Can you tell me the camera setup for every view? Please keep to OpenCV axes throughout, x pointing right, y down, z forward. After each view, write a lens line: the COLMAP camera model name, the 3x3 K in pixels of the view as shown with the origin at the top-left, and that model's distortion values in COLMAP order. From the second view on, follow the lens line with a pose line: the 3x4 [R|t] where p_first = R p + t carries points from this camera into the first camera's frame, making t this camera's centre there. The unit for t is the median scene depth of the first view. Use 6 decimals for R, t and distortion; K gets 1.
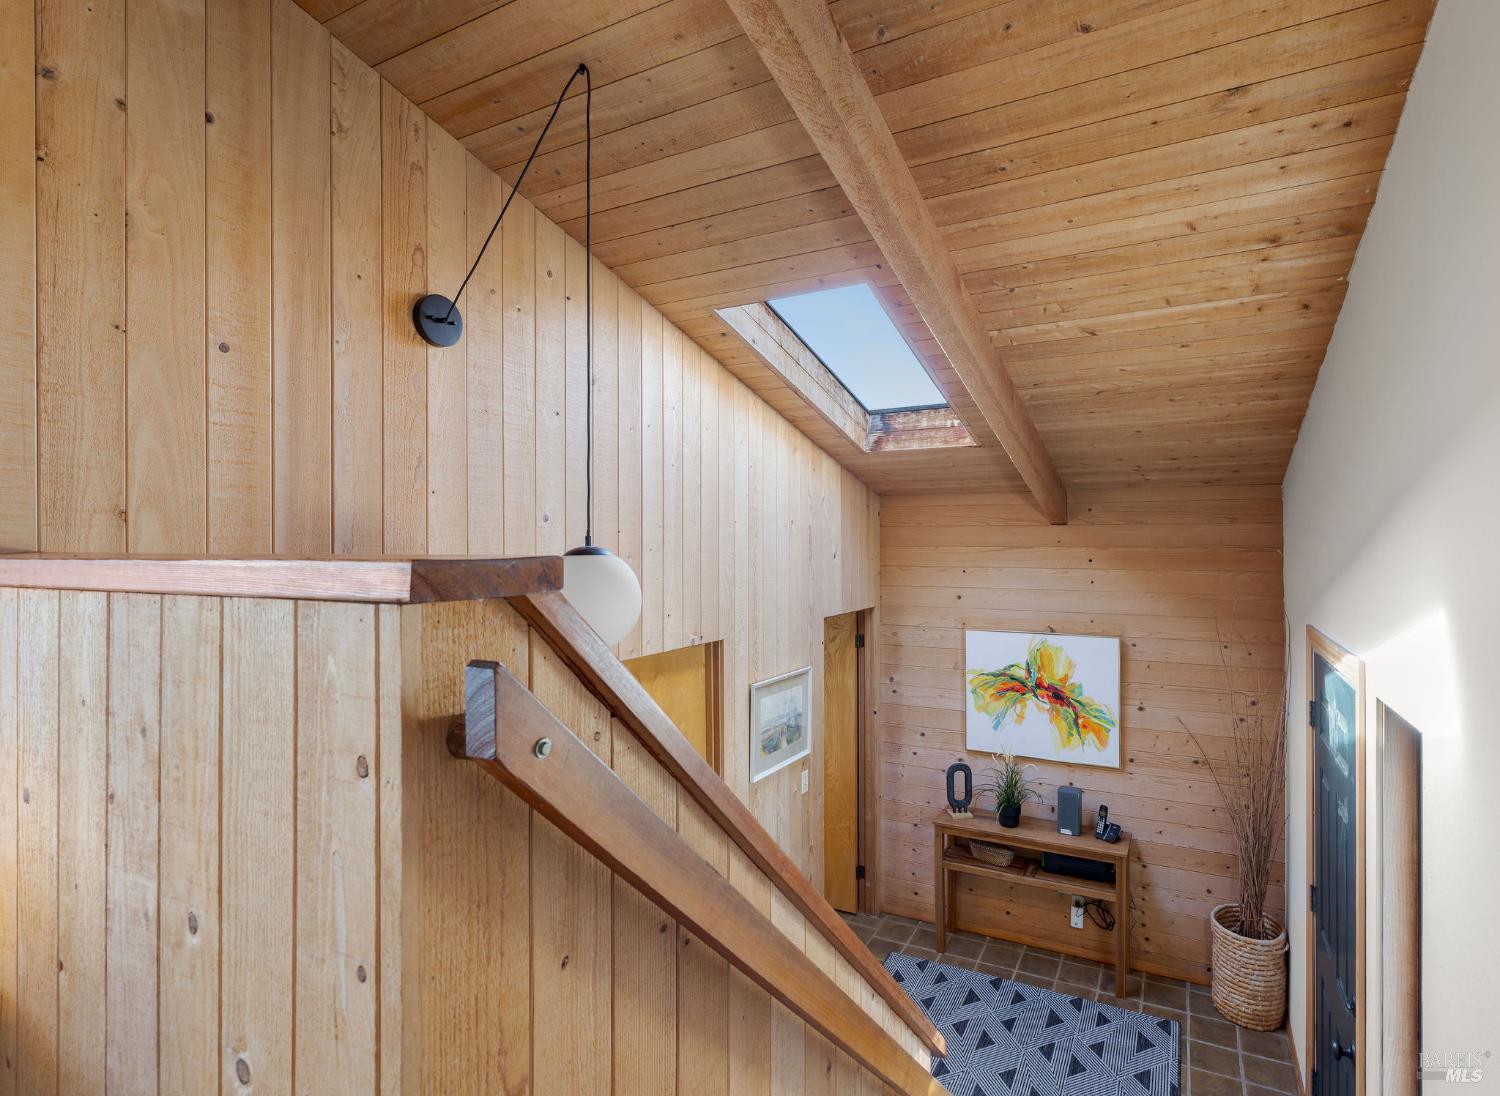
lens RADIAL K [[807.4, 0, 759.0], [0, 807.4, 545.5], [0, 0, 1]] dist [0.003137, 0.000692]
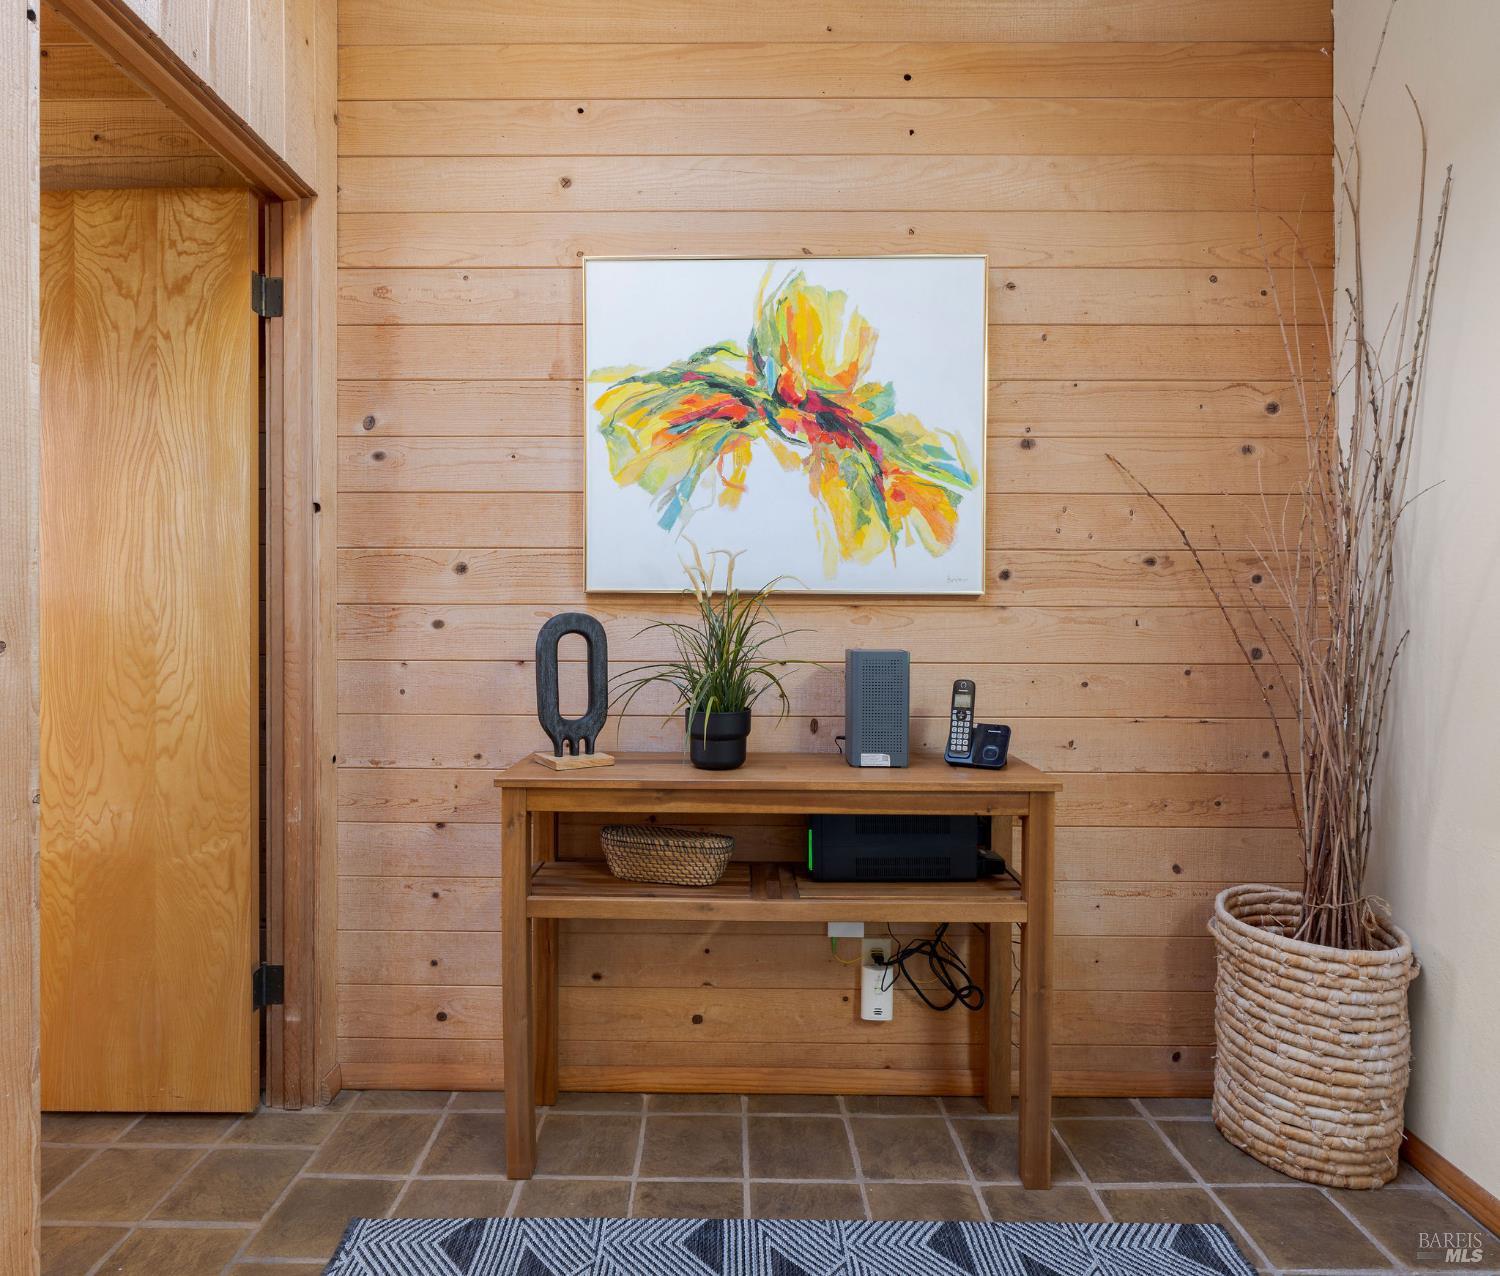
lens RADIAL K [[984.4, 0, 753.1], [0, 984.4, 641.2], [0, 0, 1]] dist [-0.003948, 0.000662]
pose [[0.878613, -0.005684, 0.477500, 0.118073], [-0.010495, 0.999458, 0.031208, 0.270969], [-0.477418, -0.032431, 0.878077, 0.606078]]
